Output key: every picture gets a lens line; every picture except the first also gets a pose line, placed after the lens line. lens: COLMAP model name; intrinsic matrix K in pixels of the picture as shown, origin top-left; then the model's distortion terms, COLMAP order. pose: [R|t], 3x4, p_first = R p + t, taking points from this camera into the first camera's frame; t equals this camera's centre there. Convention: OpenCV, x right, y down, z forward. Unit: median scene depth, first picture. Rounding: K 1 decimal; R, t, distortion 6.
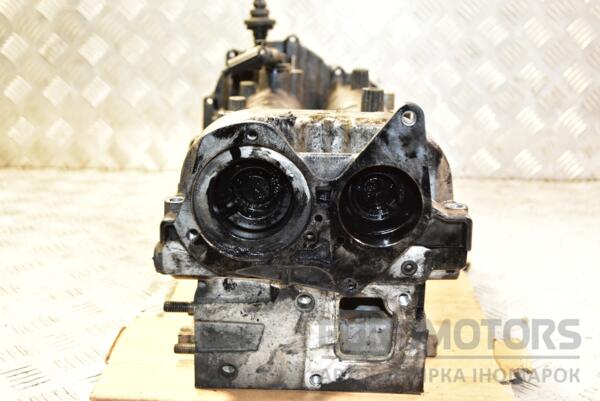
lens RADIAL K [[813.8, 0, 301.4], [0, 813.8, 195.5], [0, 0, 1]] dist [0.026394, 0.000000]
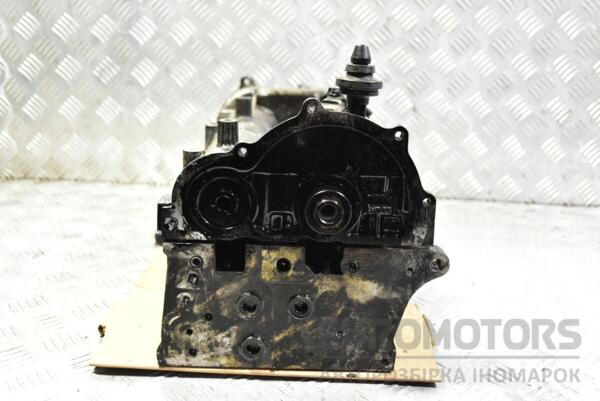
lens RADIAL K [[652.2, 0, 303.6], [0, 652.2, 200.0], [0, 0, 1]] dist [0.001624, 0.000000]
pose [[0.999210, 0.017721, 0.035577, -0.077262], [-0.019453, 0.998612, 0.048944, -0.060095], [-0.034661, -0.049597, 0.998168, 0.144825]]
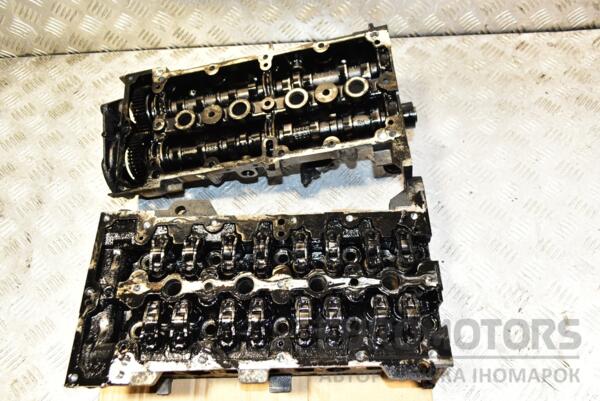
lens RADIAL K [[463.4, 0, 298.2], [0, 463.4, 200.9], [0, 0, 1]] dist [0.001676, 0.004411]
pose [[0.991037, -0.132594, 0.016257, -0.112508], [0.078508, 0.676557, 0.732193, -0.372442], [-0.108083, -0.724354, 0.680903, 0.392324]]
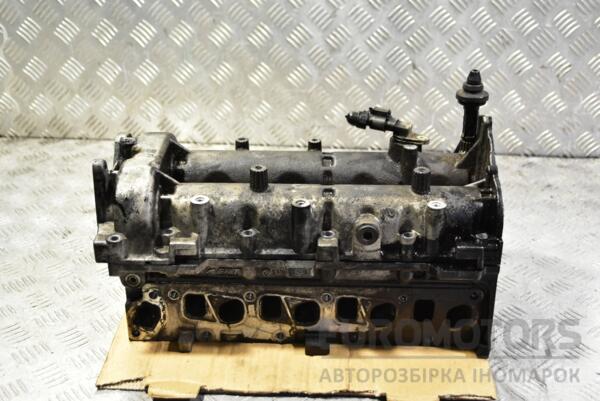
lens RADIAL K [[813.8, 0, 295.5], [0, 813.8, 201.6], [0, 0, 1]] dist [0.026394, 0.000000]
pose [[0.999914, -0.008339, 0.010170, -0.071880], [0.005902, 0.975568, 0.219619, -0.200293], [-0.011753, -0.219540, 0.975533, -0.077183]]
